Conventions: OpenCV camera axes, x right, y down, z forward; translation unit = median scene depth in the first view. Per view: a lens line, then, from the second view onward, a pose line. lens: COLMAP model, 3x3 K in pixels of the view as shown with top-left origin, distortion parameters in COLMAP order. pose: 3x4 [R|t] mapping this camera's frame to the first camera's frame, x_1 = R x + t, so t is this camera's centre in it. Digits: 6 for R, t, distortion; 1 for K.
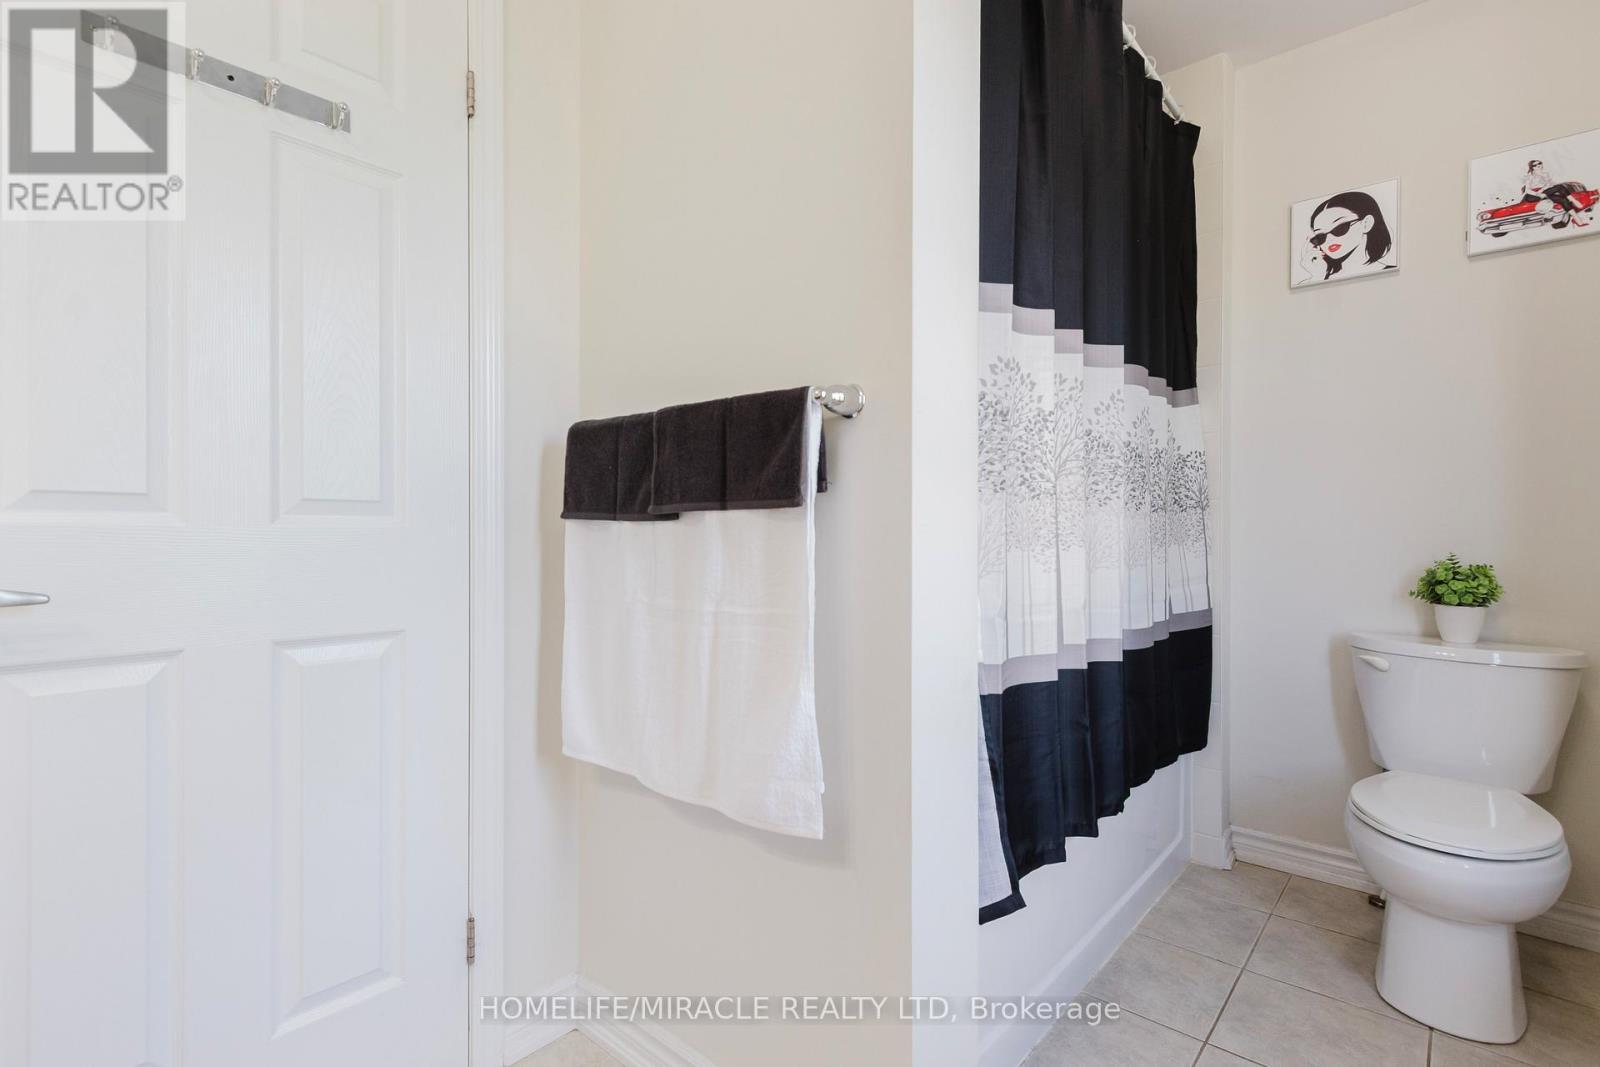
lens RADIAL K [[741.2, 0, 801.8], [0, 741.2, 533.5], [0, 0, 1]] dist [-0.001161, -0.000106]
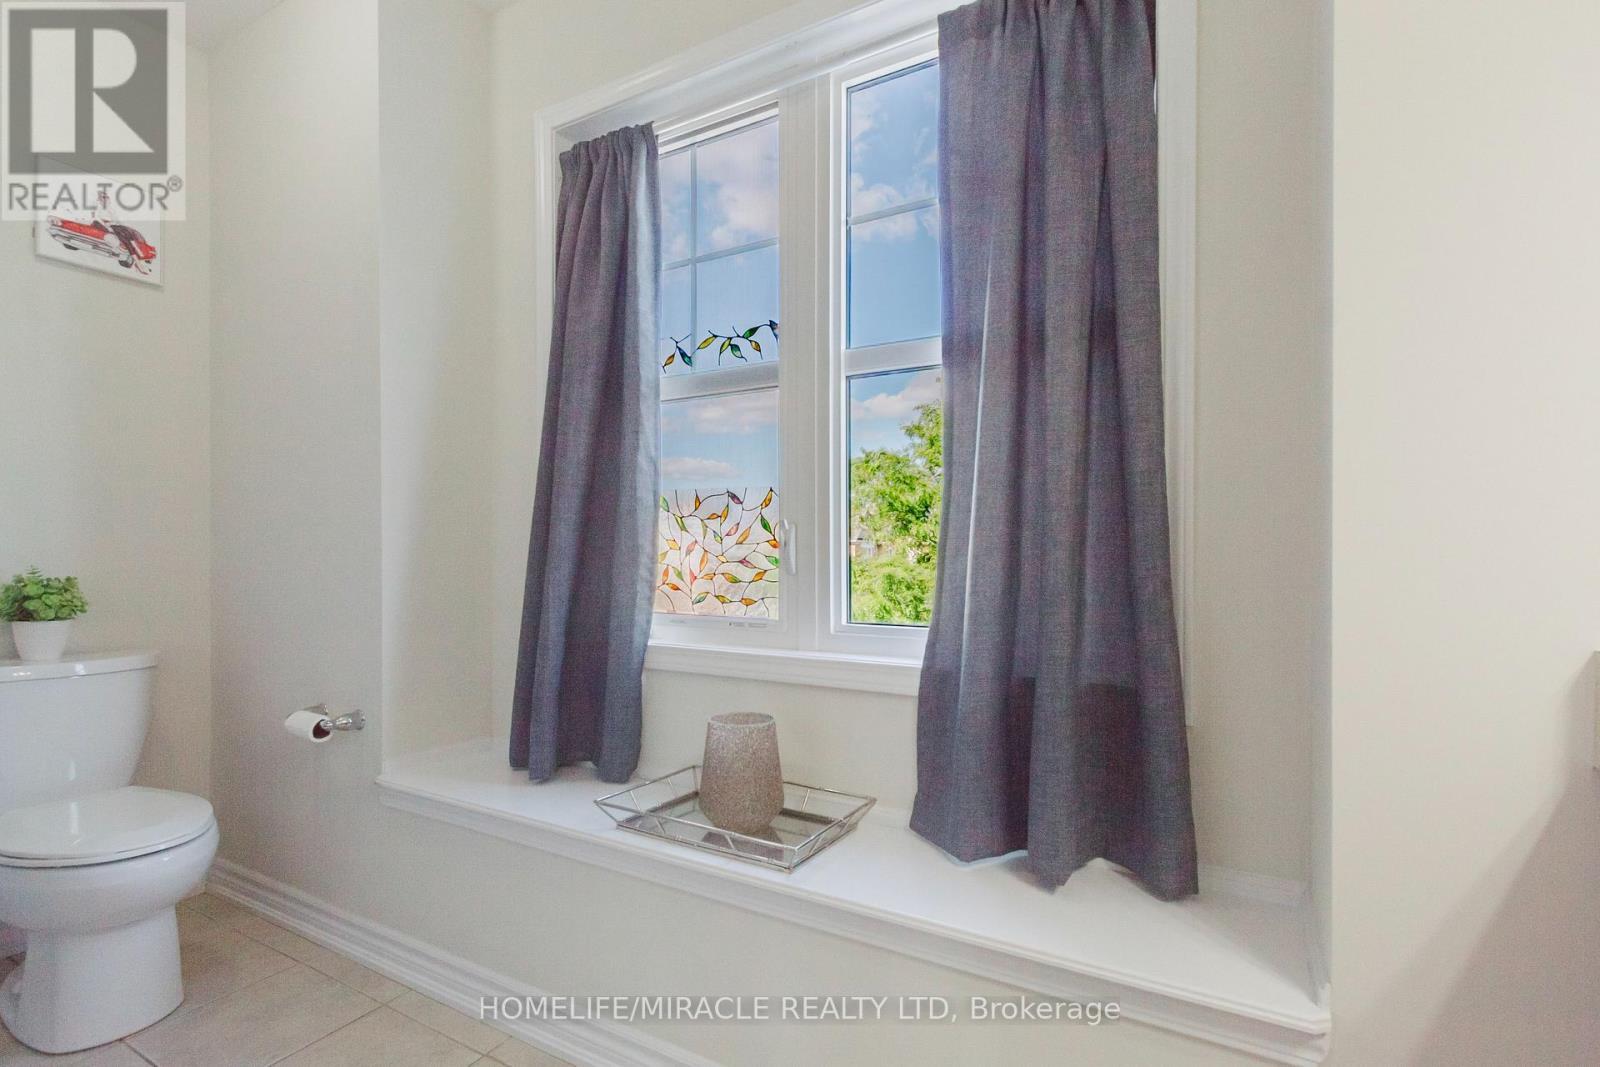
lens RADIAL K [[741.2, 0, 803.6], [0, 741.2, 547.7], [0, 0, 1]] dist [-0.001161, -0.000106]
pose [[-0.200467, 0.004522, 0.979690, -0.247754], [-0.010040, 0.999927, -0.006669, -0.000348], [-0.979649, -0.011173, -0.200407, 0.233945]]
